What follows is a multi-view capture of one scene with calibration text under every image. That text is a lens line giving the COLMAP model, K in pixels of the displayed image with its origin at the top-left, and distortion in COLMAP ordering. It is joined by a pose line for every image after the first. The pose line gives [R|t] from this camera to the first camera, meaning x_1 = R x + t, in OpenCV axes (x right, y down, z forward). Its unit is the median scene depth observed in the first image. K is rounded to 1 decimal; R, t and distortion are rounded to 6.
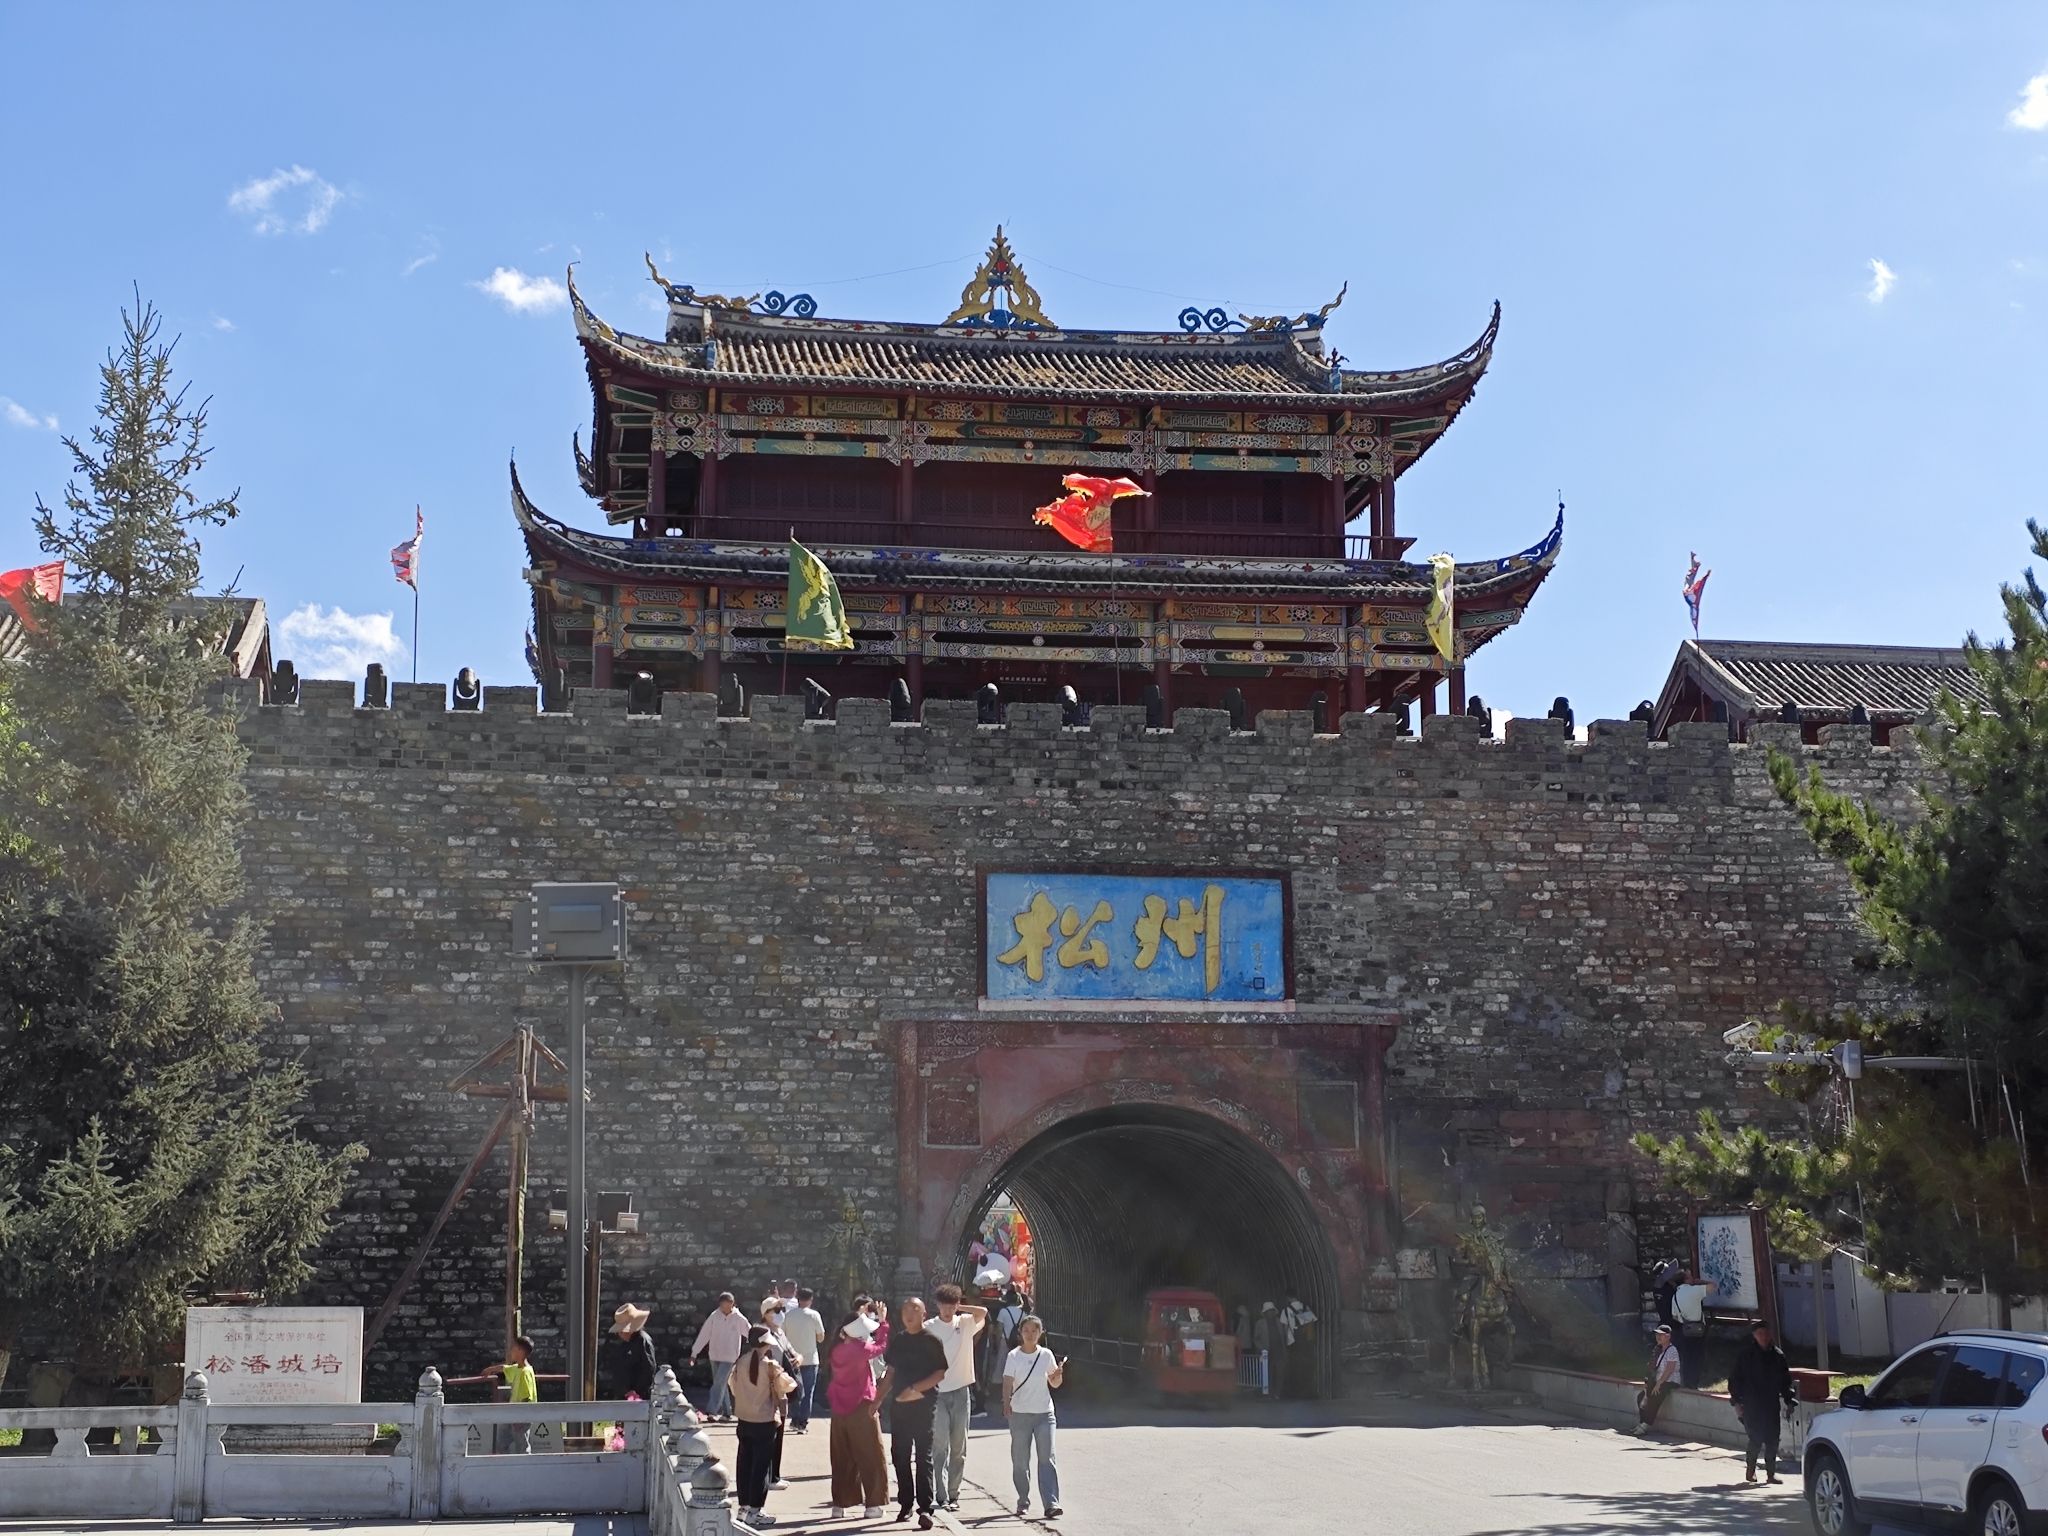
lens RADIAL K [[2896.8, 0, 942.1], [0, 2896.8, 790.6], [0, 0, 1]] dist [0.096529, 0.000000]
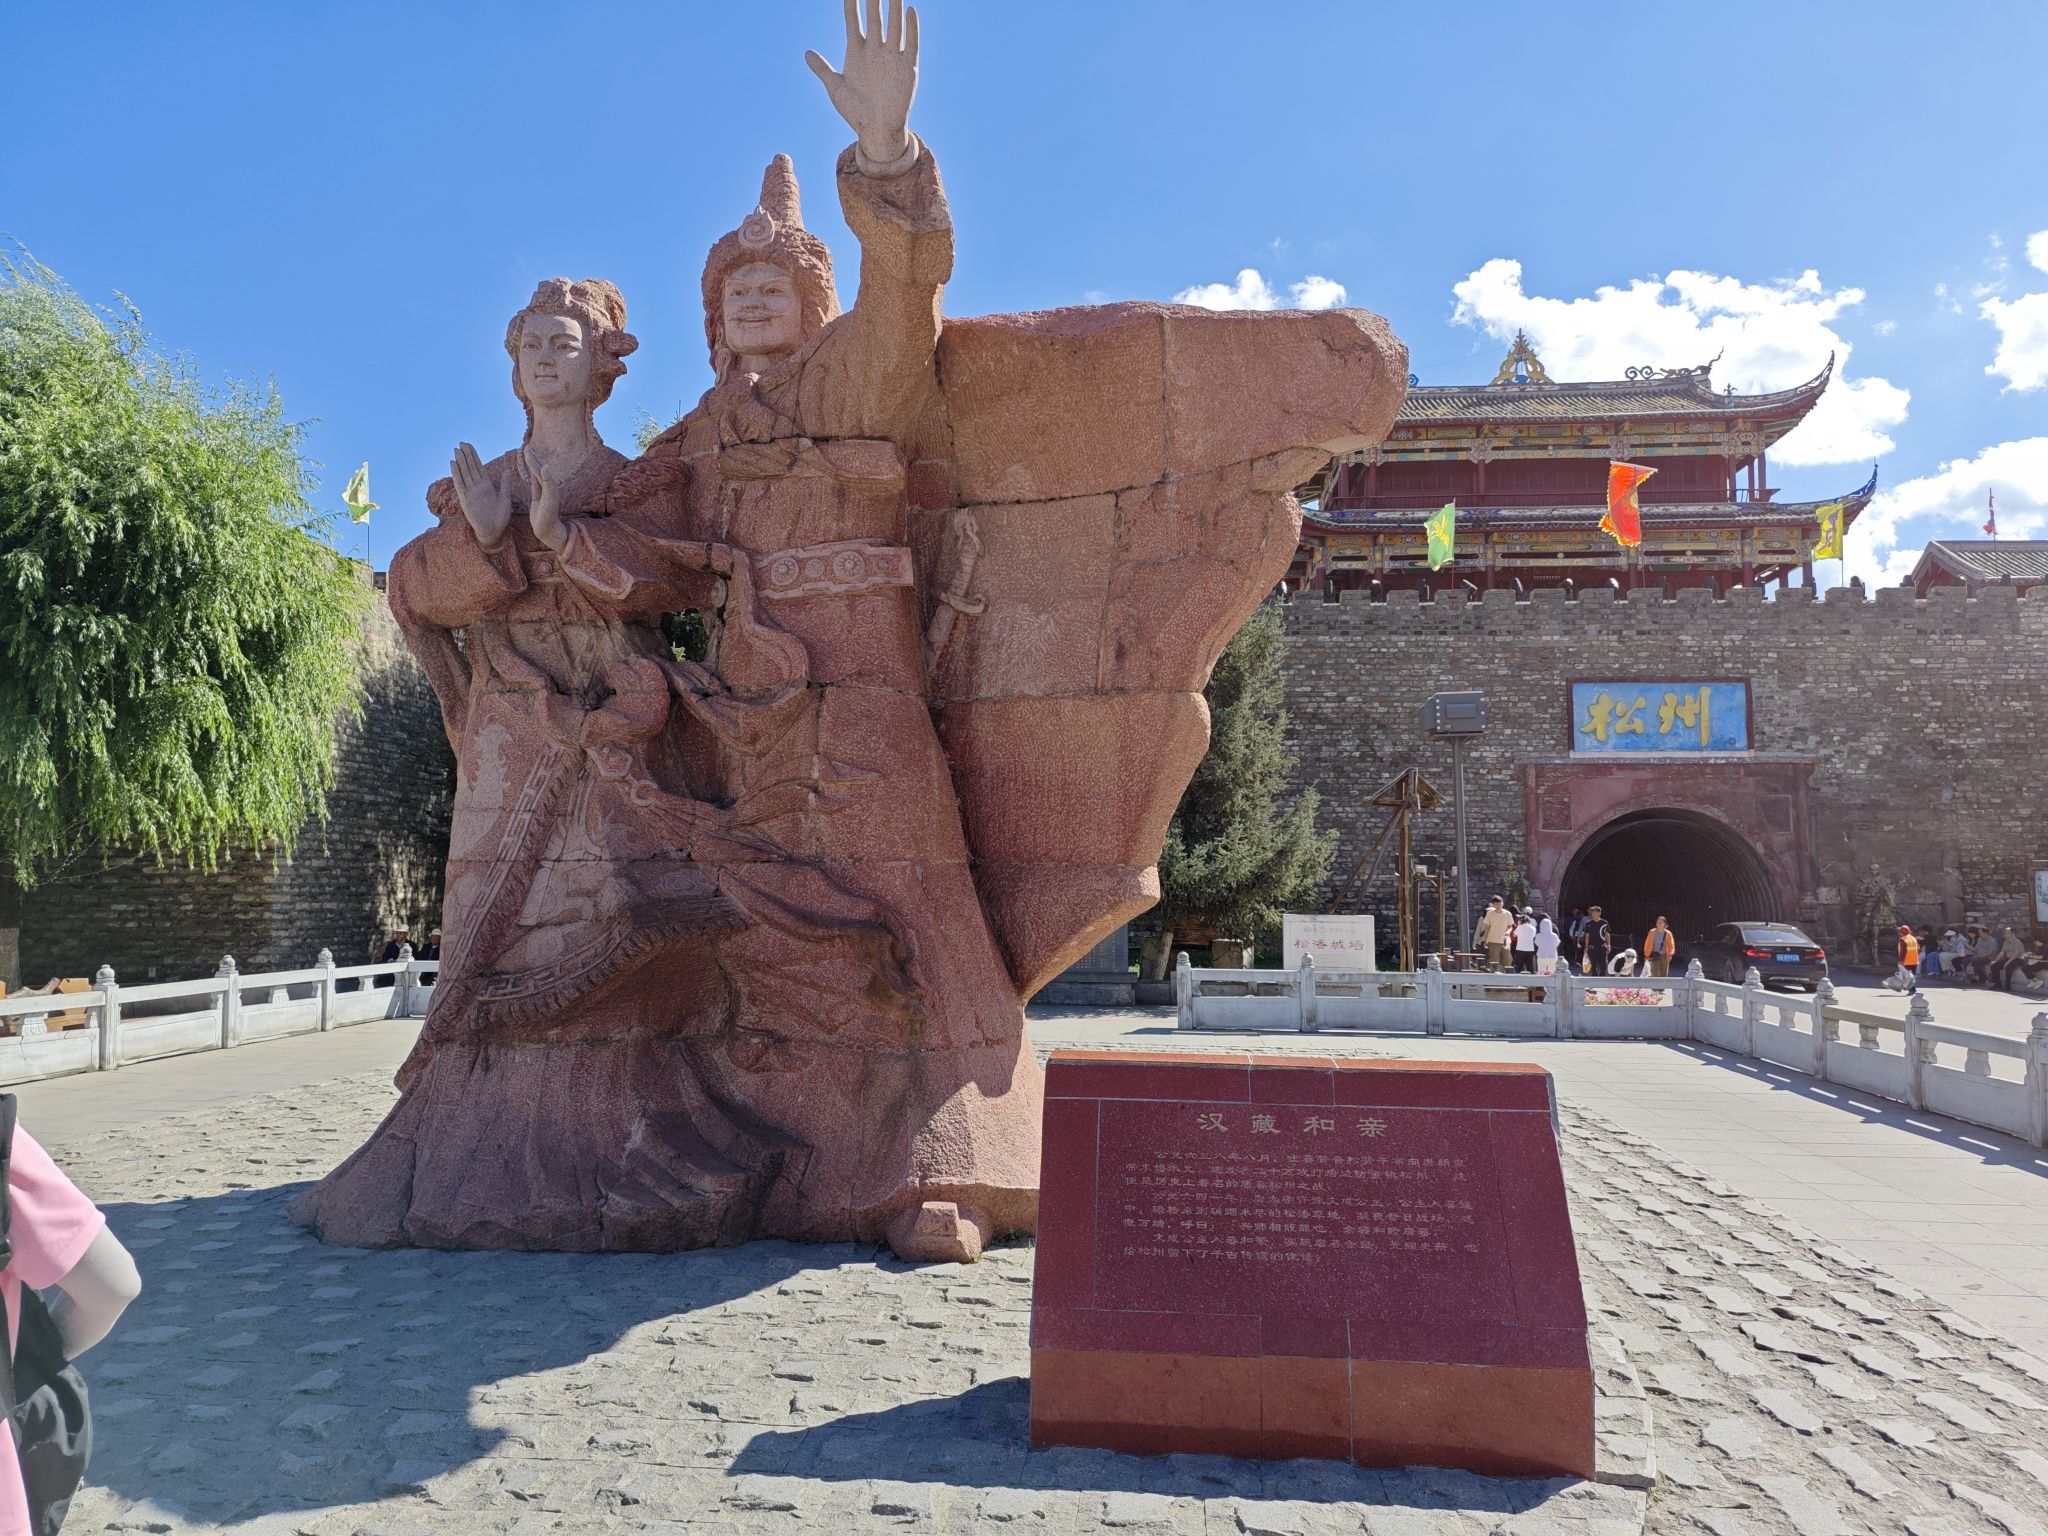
lens RADIAL K [[1459.6, 0, 1032.8], [0, 1459.6, 765.4], [0, 0, 1]] dist [0.058953, -0.066228]
pose [[0.977487, -0.008322, -0.210830, -0.122336], [0.025397, 0.996598, 0.078411, -0.001144], [0.209460, -0.082000, 0.974373, 0.016568]]
